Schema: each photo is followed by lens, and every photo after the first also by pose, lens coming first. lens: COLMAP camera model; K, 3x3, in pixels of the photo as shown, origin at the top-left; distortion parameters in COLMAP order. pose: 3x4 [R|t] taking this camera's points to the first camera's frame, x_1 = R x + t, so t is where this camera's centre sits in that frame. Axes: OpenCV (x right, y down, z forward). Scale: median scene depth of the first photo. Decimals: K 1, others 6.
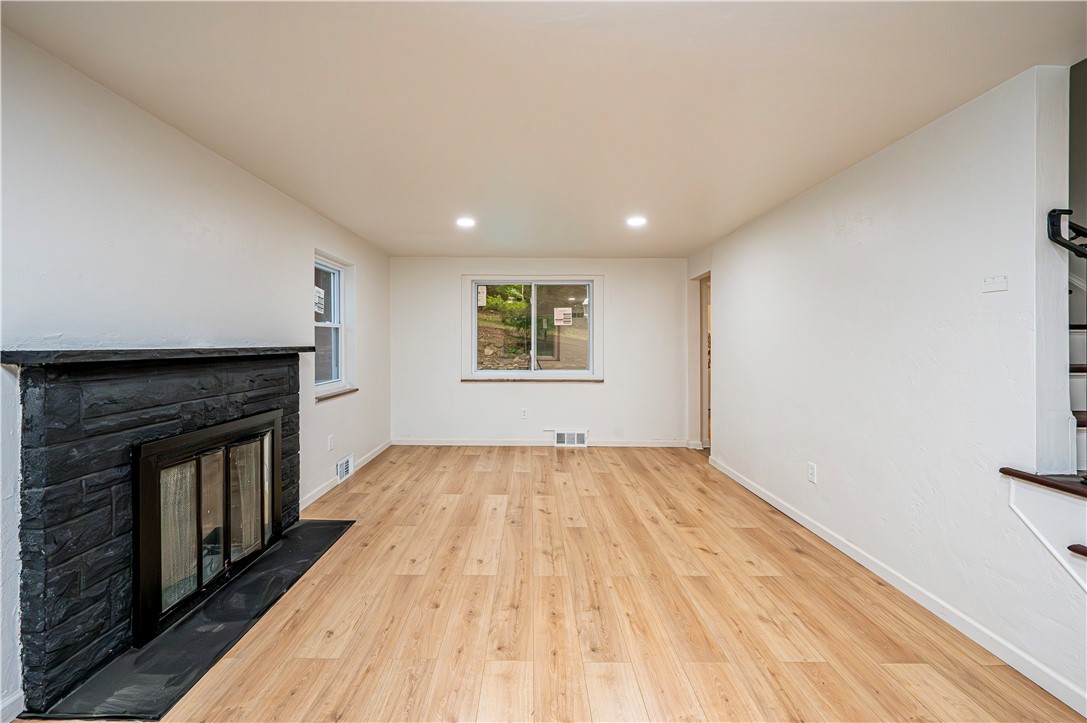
lens RADIAL K [[442.9, 0, 523.8], [0, 442.9, 344.5], [0, 0, 1]] dist [-0.000135, -0.000020]
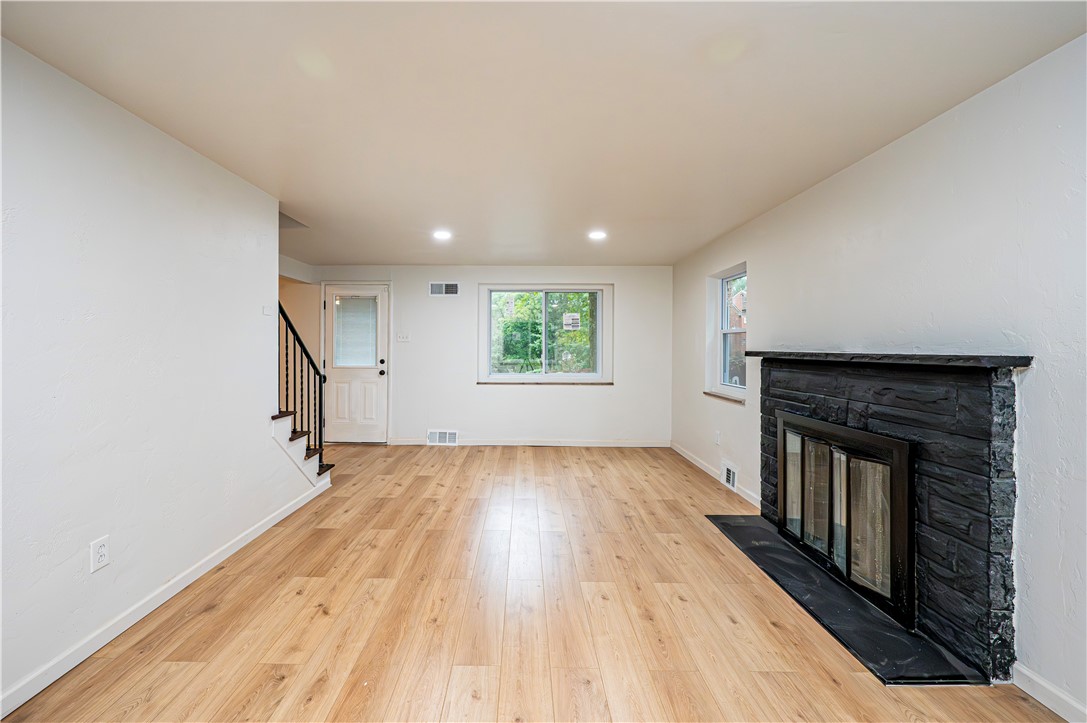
lens RADIAL K [[442.9, 0, 523.8], [0, 442.9, 344.5], [0, 0, 1]] dist [-0.000135, -0.000020]
pose [[-0.999892, -0.004190, -0.014103, 0.081149], [-0.004180, 0.999991, -0.000754, -0.007856], [0.014106, -0.000695, -0.999900, 2.030878]]
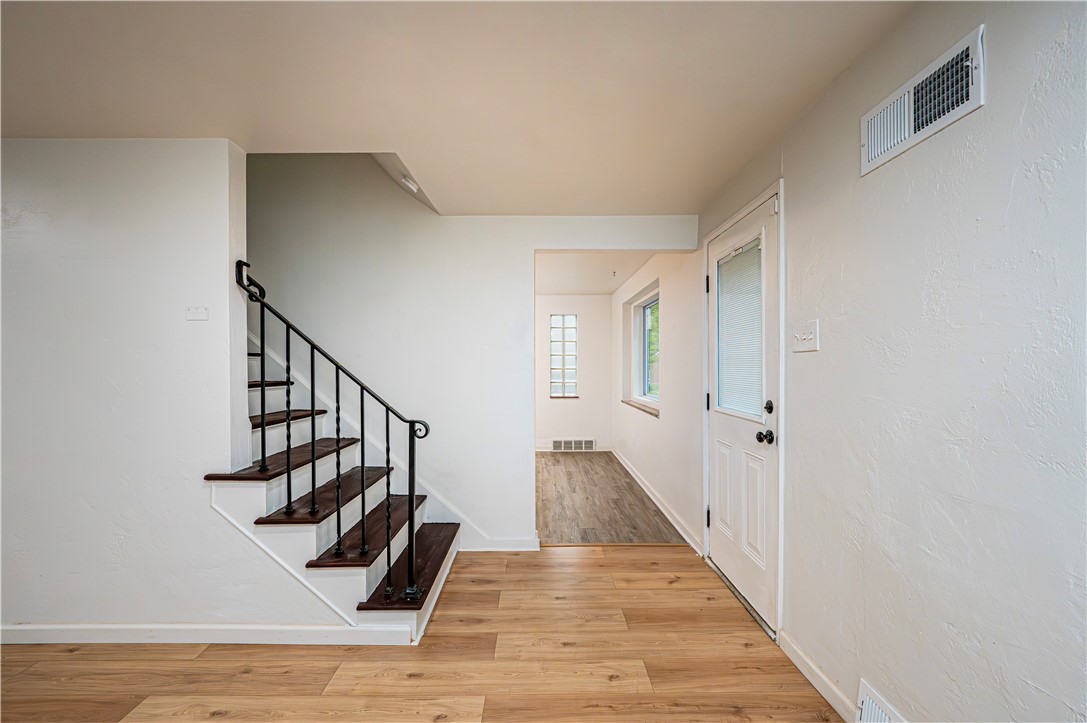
lens RADIAL K [[435.2, 0, 543.8], [0, 435.2, 367.4], [0, 0, 1]] dist [0.000593, 0.000004]
pose [[-0.024339, -0.004260, 0.999695, -0.045992], [0.004249, 0.999981, 0.004364, -0.000827], [-0.999695, 0.004354, -0.024321, 0.112556]]
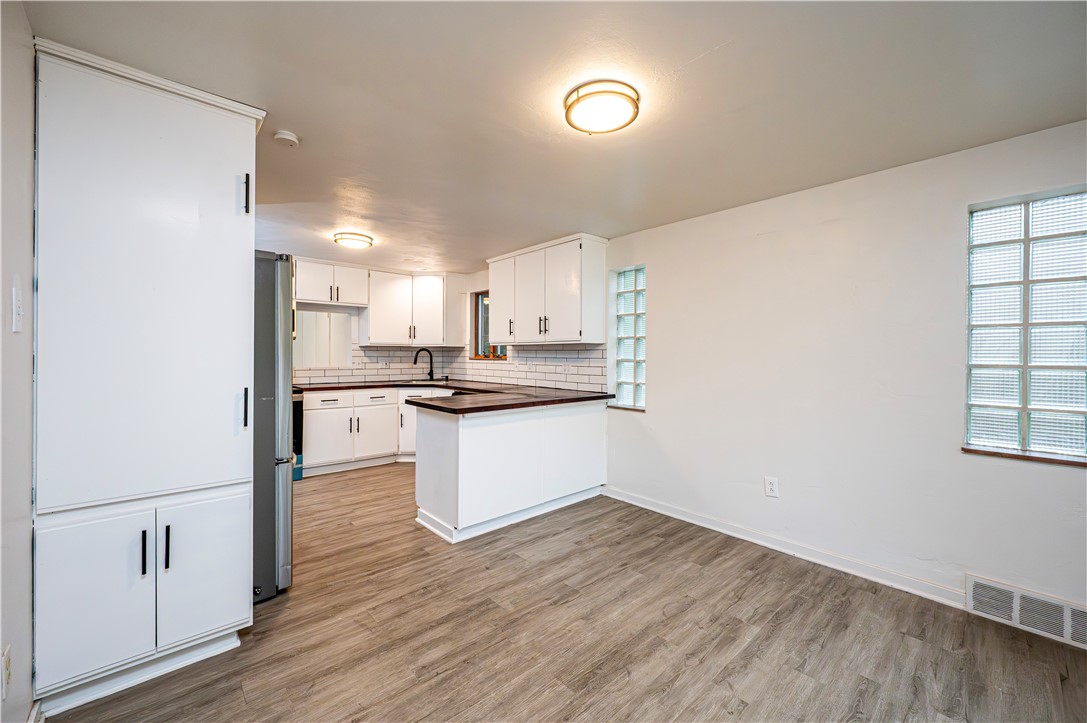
lens RADIAL K [[427.4, 0, 543.7], [0, 427.4, 355.5], [0, 0, 1]] dist [-0.000022, 0.000100]
pose [[0.733430, 0.001216, 0.679764, 1.375864], [-0.003418, 0.999992, 0.001899, -0.001550], [-0.679756, -0.003716, 0.733429, -0.050489]]
